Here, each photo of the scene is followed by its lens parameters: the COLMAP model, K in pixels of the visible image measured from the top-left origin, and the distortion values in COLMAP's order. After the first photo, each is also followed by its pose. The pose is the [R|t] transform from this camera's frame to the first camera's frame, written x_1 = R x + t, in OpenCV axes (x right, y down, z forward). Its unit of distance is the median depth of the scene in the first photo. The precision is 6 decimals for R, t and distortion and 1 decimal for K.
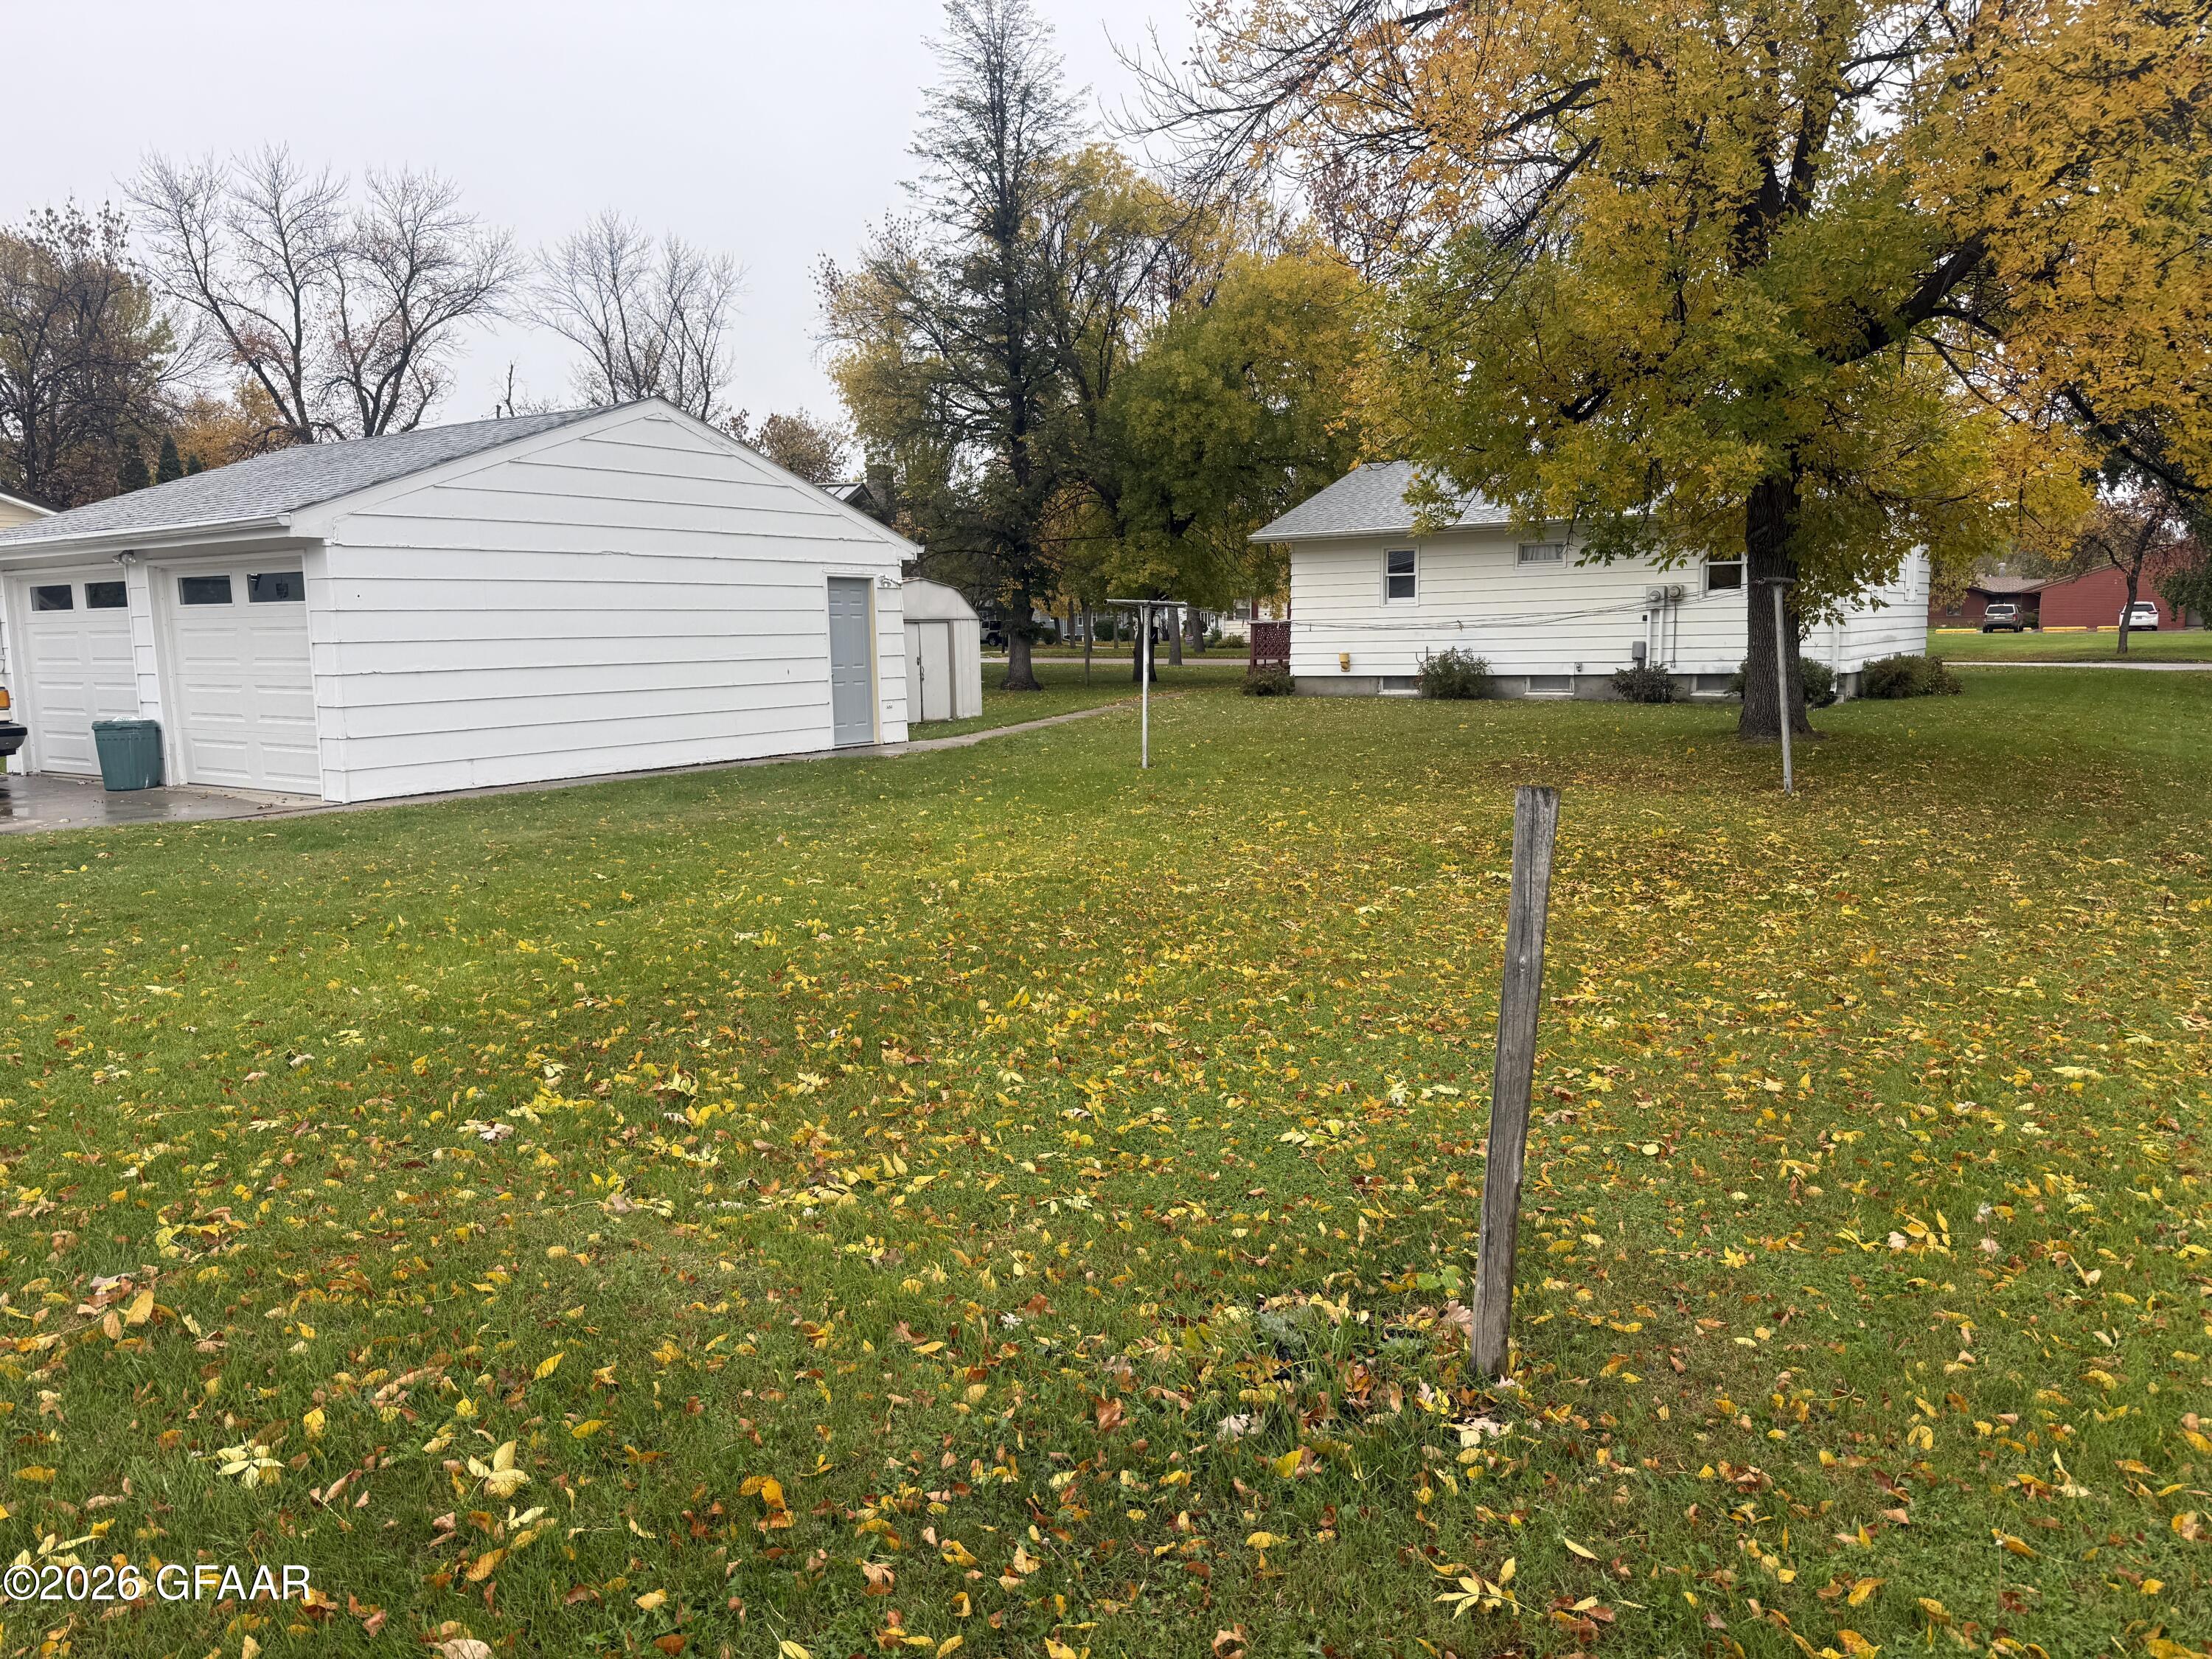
lens RADIAL K [[1555.3, 0, 1107.9], [0, 1555.3, 835.1], [0, 0, 1]] dist [0.067904, -0.096235]
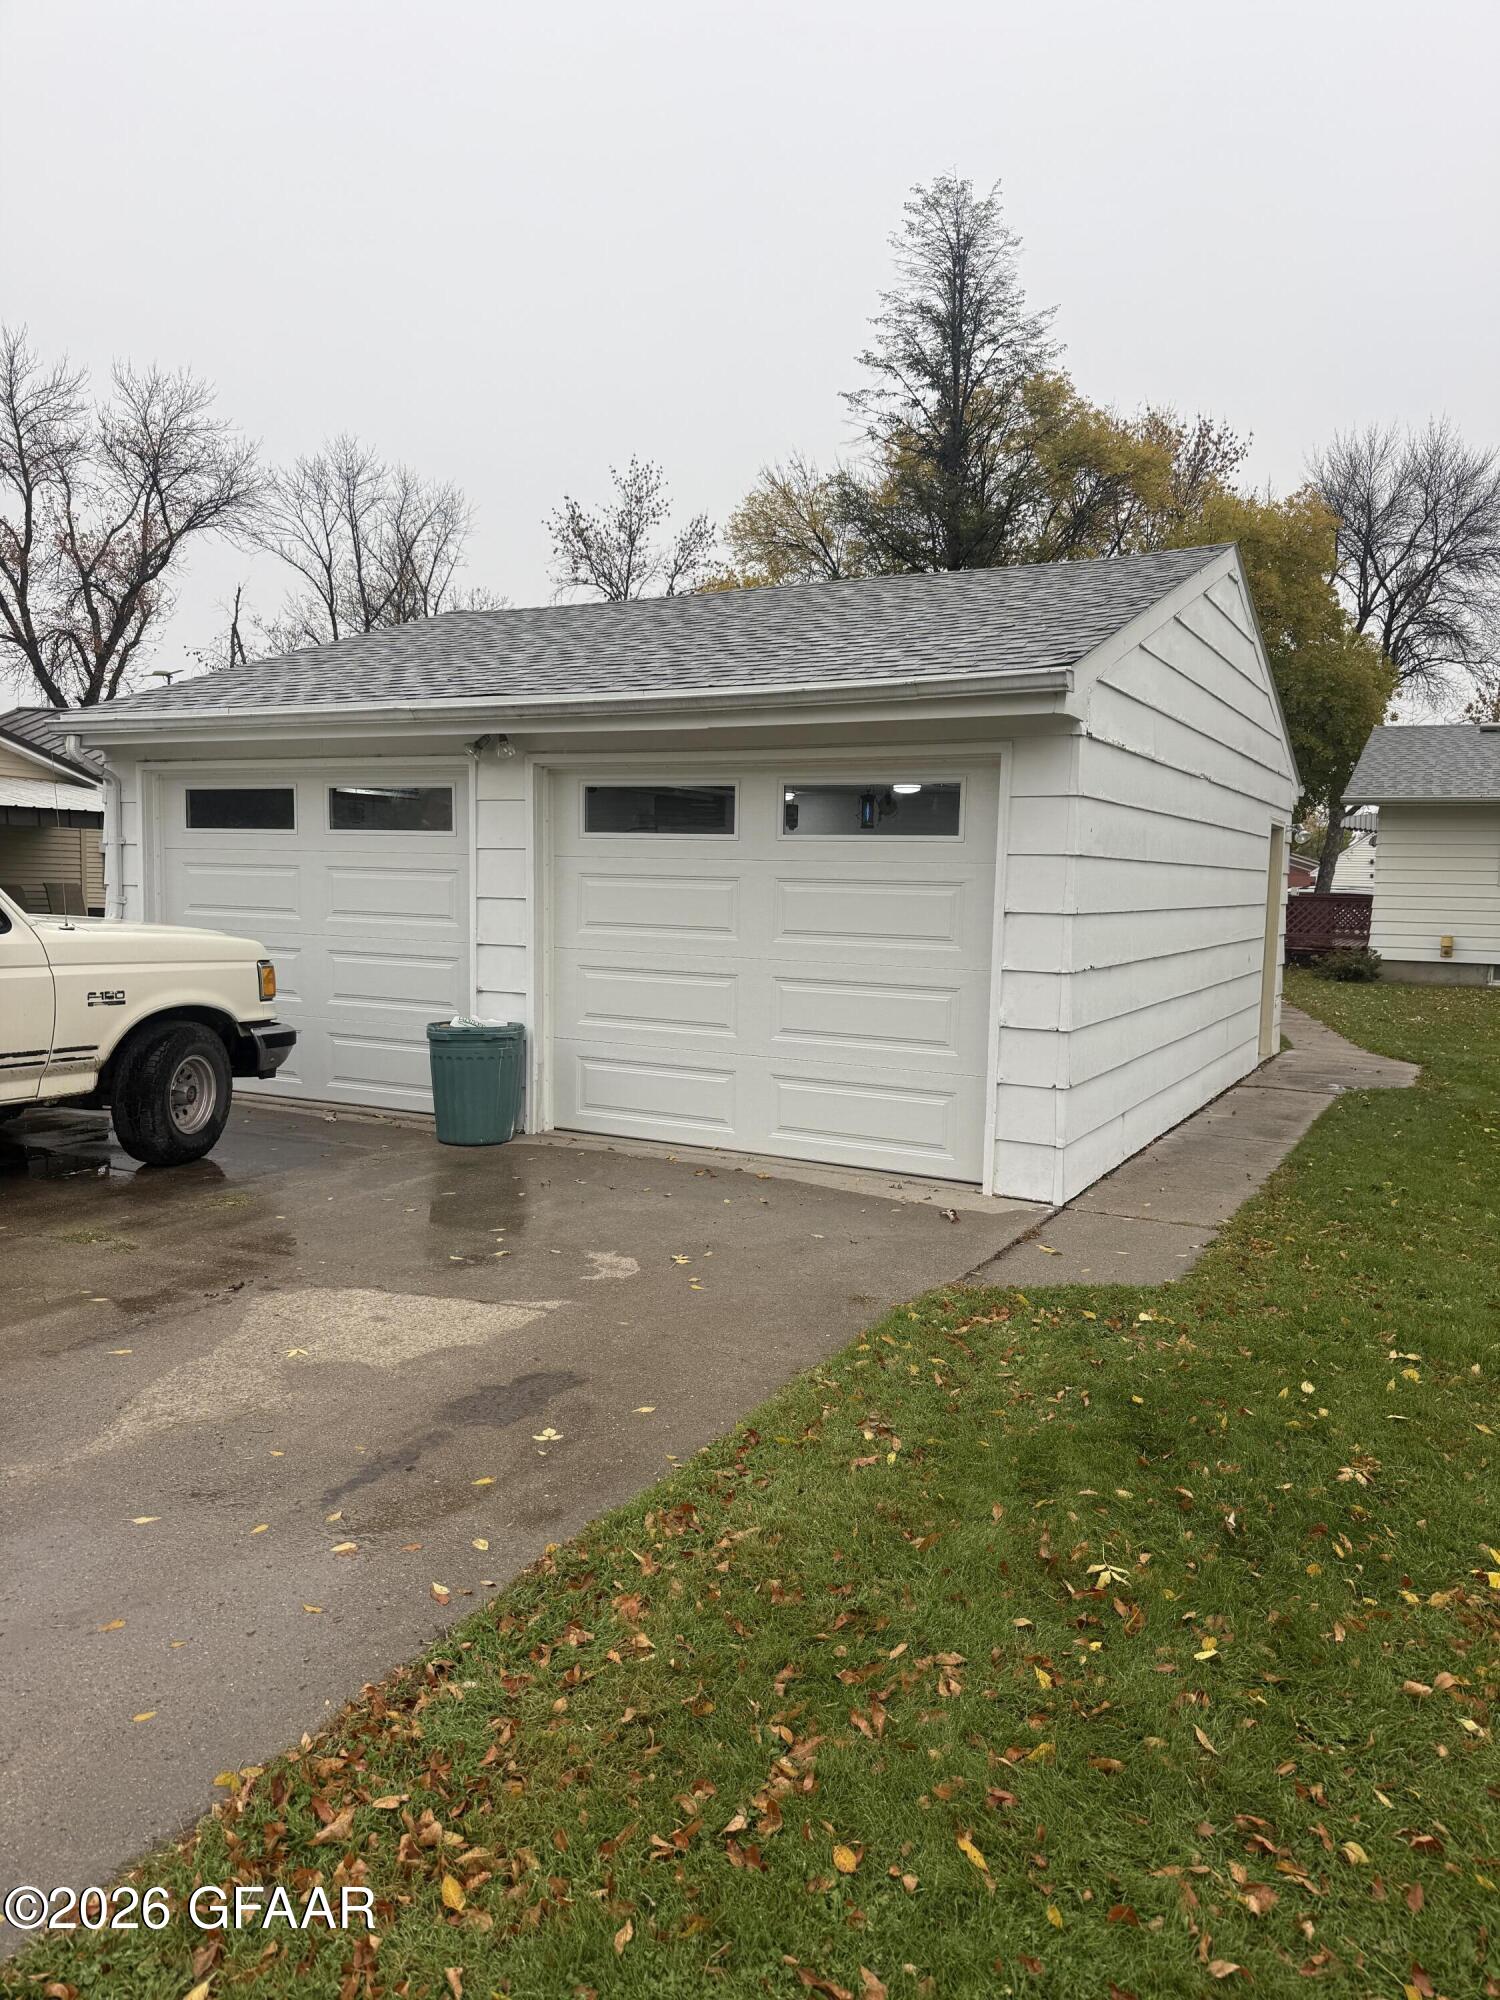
lens RADIAL K [[1406.3, 0, 747.3], [0, 1406.3, 996.9], [0, 0, 1]] dist [0.067904, -0.096235]
pose [[0.993206, 0.029696, 0.112517, -0.293650], [-0.023904, 0.998336, -0.052475, -0.029190], [-0.113888, 0.049429, 0.992263, 0.237394]]
